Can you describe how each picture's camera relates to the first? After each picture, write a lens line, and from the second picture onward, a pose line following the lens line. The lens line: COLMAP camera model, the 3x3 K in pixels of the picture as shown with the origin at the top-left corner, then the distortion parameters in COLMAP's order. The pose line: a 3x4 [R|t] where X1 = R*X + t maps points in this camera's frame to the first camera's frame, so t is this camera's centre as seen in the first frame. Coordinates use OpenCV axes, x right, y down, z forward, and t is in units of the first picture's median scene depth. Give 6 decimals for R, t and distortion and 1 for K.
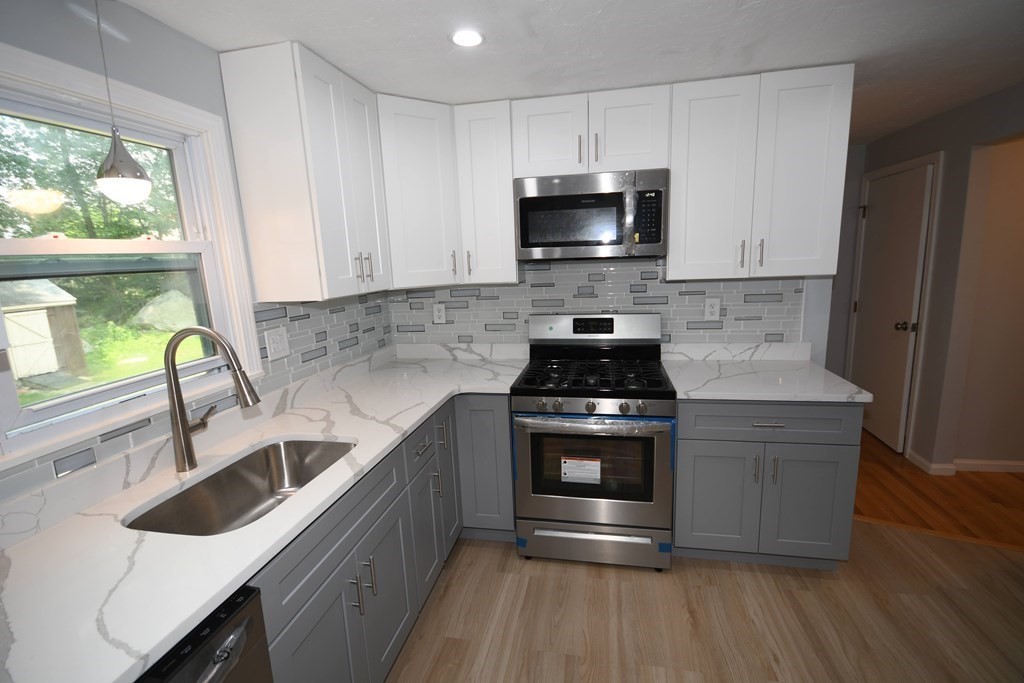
lens RADIAL K [[449.2, 0, 514.9], [0, 449.2, 340.9], [0, 0, 1]] dist [-0.000262, 0.000316]
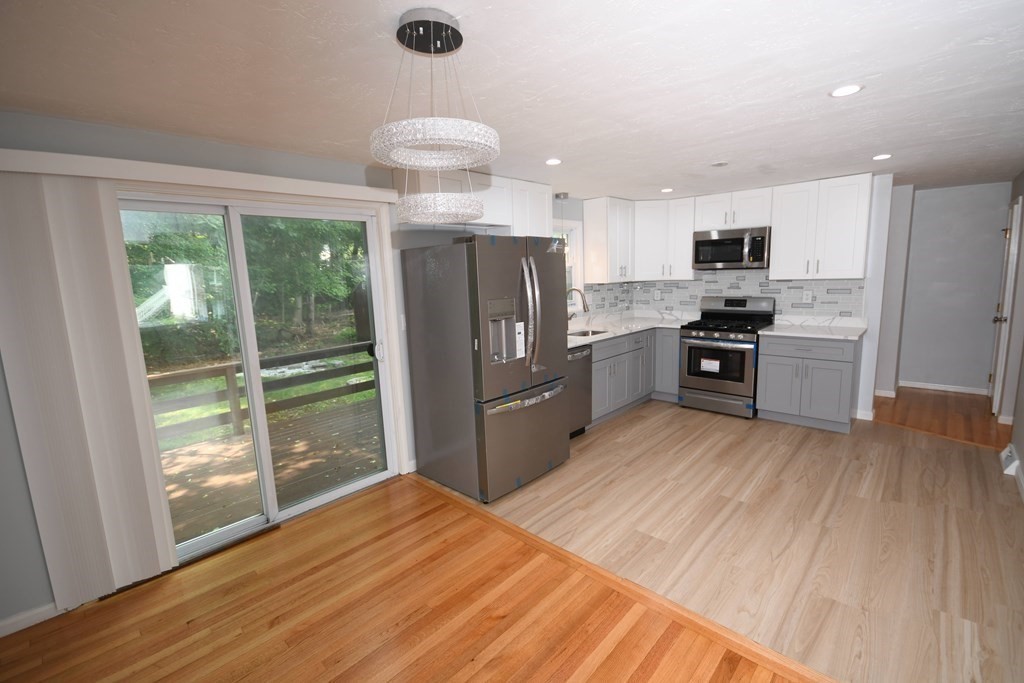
lens RADIAL K [[449.2, 0, 514.9], [0, 449.2, 340.9], [0, 0, 1]] dist [-0.000262, 0.000316]
pose [[0.850988, 0.091731, -0.517112, 0.440014], [-0.096349, 0.995185, 0.017978, 0.213661], [0.516271, 0.034524, 0.855729, -1.313939]]
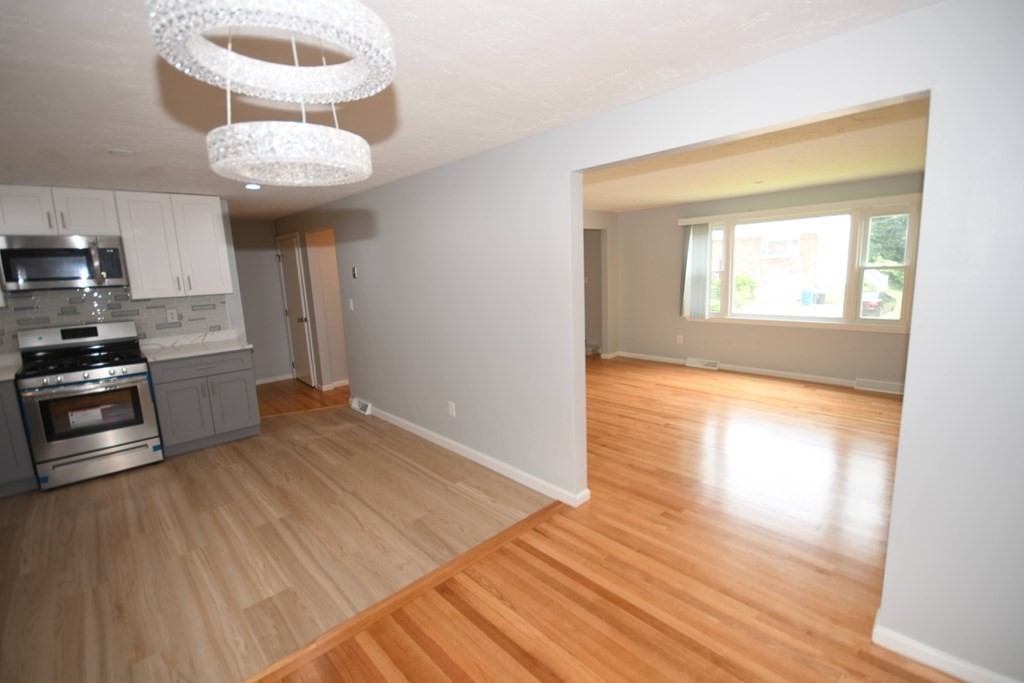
lens RADIAL K [[447.8, 0, 516.8], [0, 447.8, 341.1], [0, 0, 1]] dist [0.019082, -0.017548]
pose [[0.577310, -0.115611, 0.808299, -0.223682], [0.164892, 0.986037, 0.023263, 0.226824], [-0.799703, 0.119852, 0.588312, -1.178180]]
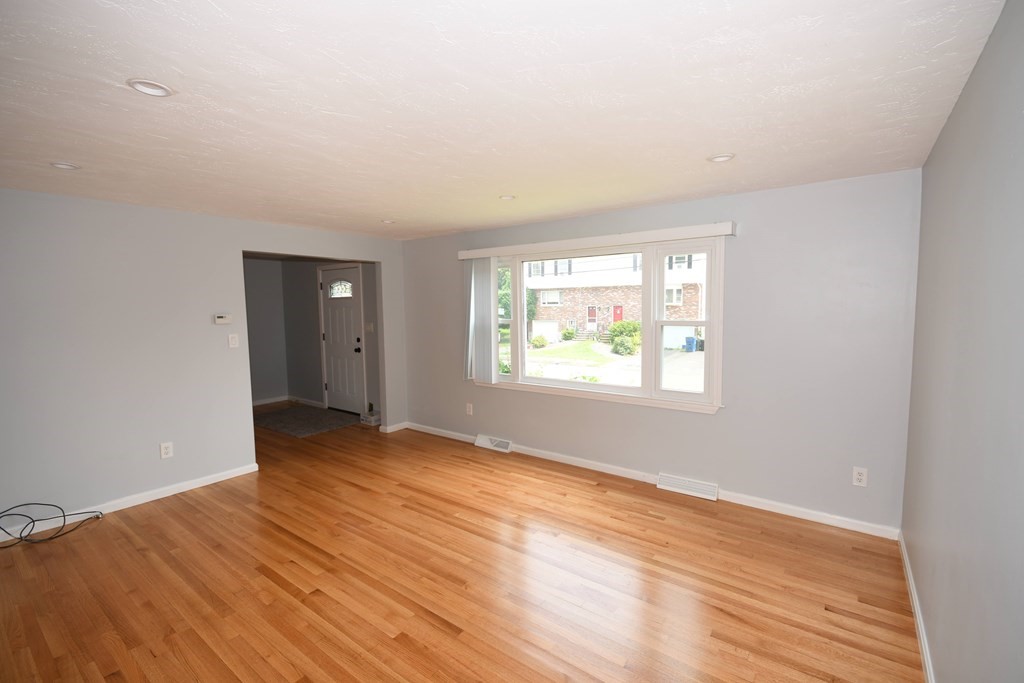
lens RADIAL K [[449.2, 0, 514.9], [0, 449.2, 340.9], [0, 0, 1]] dist [-0.000262, 0.000316]
pose [[0.427795, -0.033737, 0.903246, 0.884833], [0.156287, 0.987013, -0.037155, 0.247341], [-0.890262, 0.157060, 0.427511, -1.499839]]
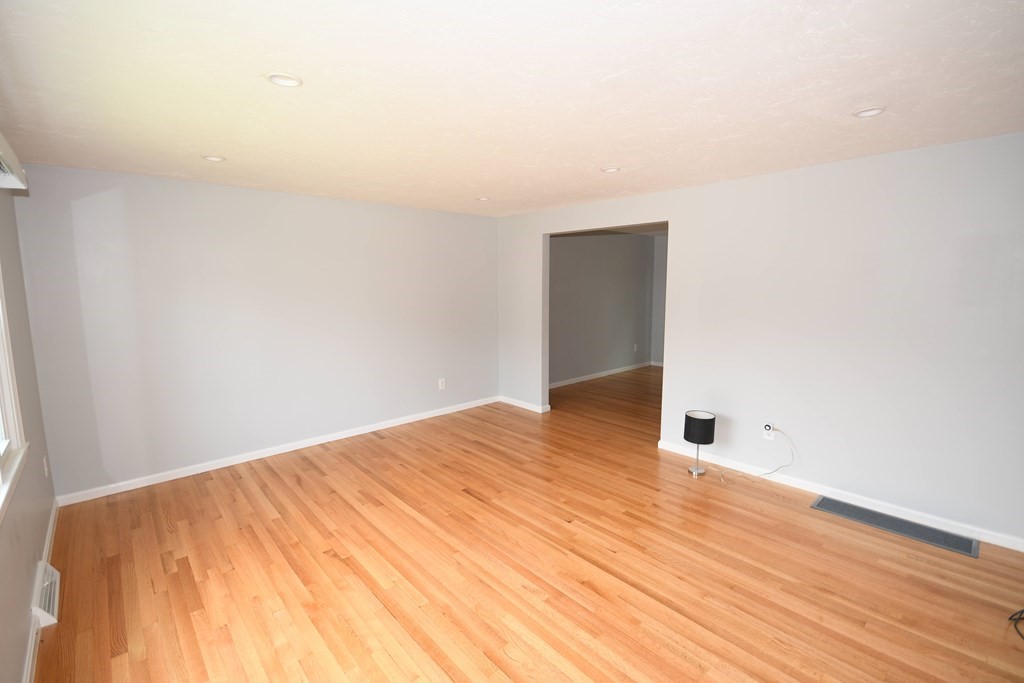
lens RADIAL K [[449.2, 0, 514.9], [0, 449.2, 340.9], [0, 0, 1]] dist [-0.000262, 0.000316]
pose [[-0.588475, 0.148482, -0.794764, 2.659466], [-0.116700, 0.957099, 0.265220, -0.097558], [0.800049, 0.248825, -0.545901, -0.084292]]
